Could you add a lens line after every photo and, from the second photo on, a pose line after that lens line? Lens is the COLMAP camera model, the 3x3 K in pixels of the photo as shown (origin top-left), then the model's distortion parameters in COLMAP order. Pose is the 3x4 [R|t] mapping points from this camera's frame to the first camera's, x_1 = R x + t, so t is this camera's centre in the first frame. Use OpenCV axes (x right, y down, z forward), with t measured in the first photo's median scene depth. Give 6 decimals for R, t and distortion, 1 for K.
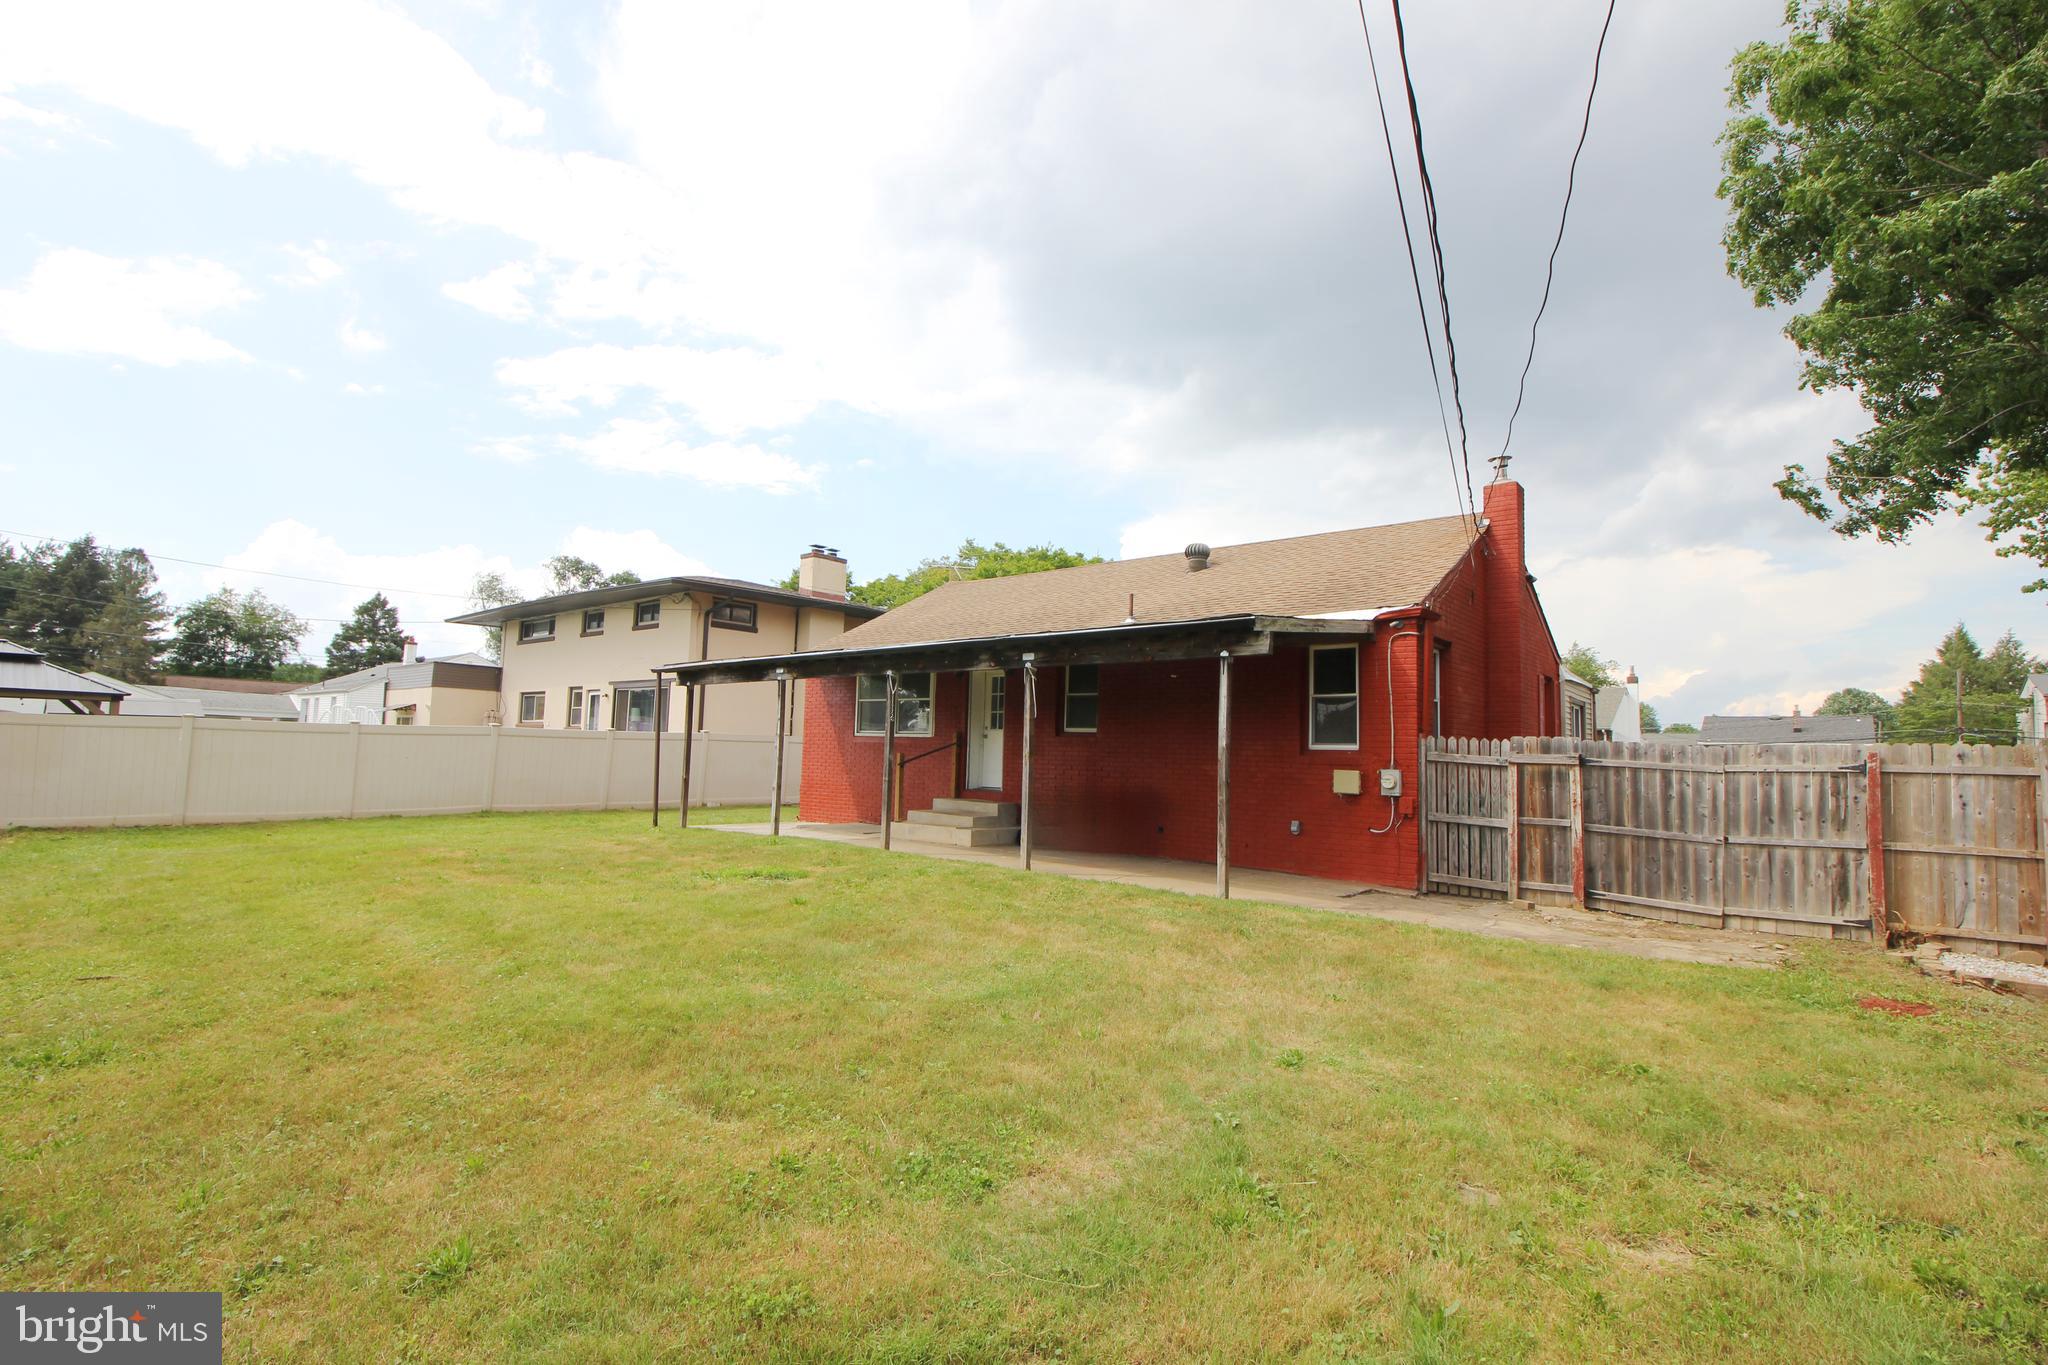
lens RADIAL K [[944.1, 0, 1016.1], [0, 944.1, 673.6], [0, 0, 1]] dist [0.002527, -0.016713]
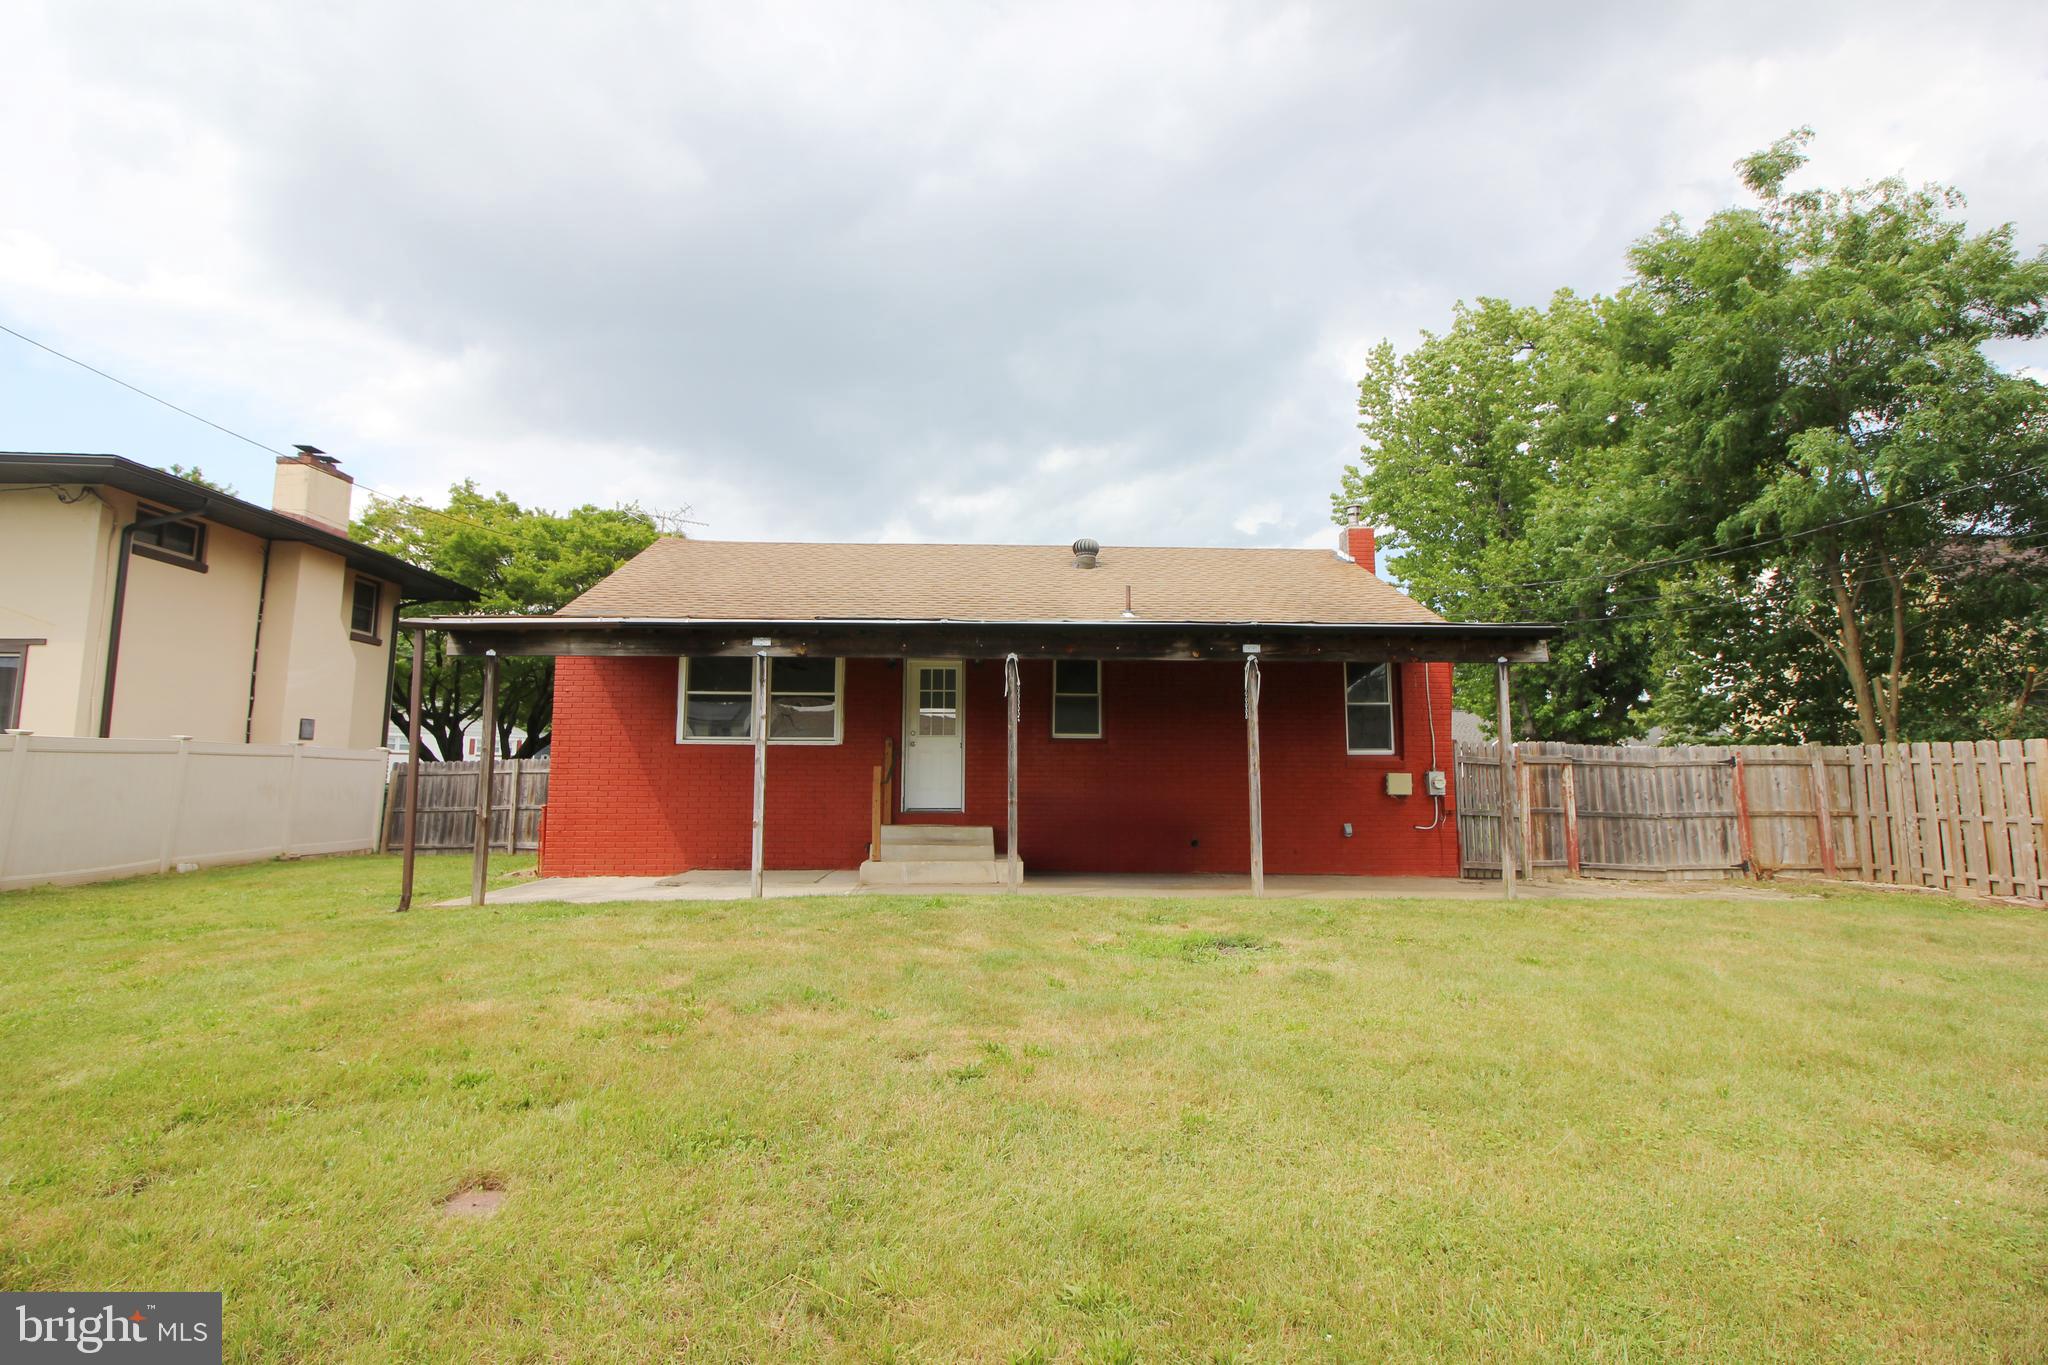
lens RADIAL K [[944.1, 0, 1016.1], [0, 944.1, 673.6], [0, 0, 1]] dist [0.002527, -0.016713]
pose [[0.727120, 0.049476, 0.684726, -0.728647], [-0.041706, 0.998741, -0.027878, 0.037588], [-0.685243, -0.008287, 0.728268, 0.524218]]
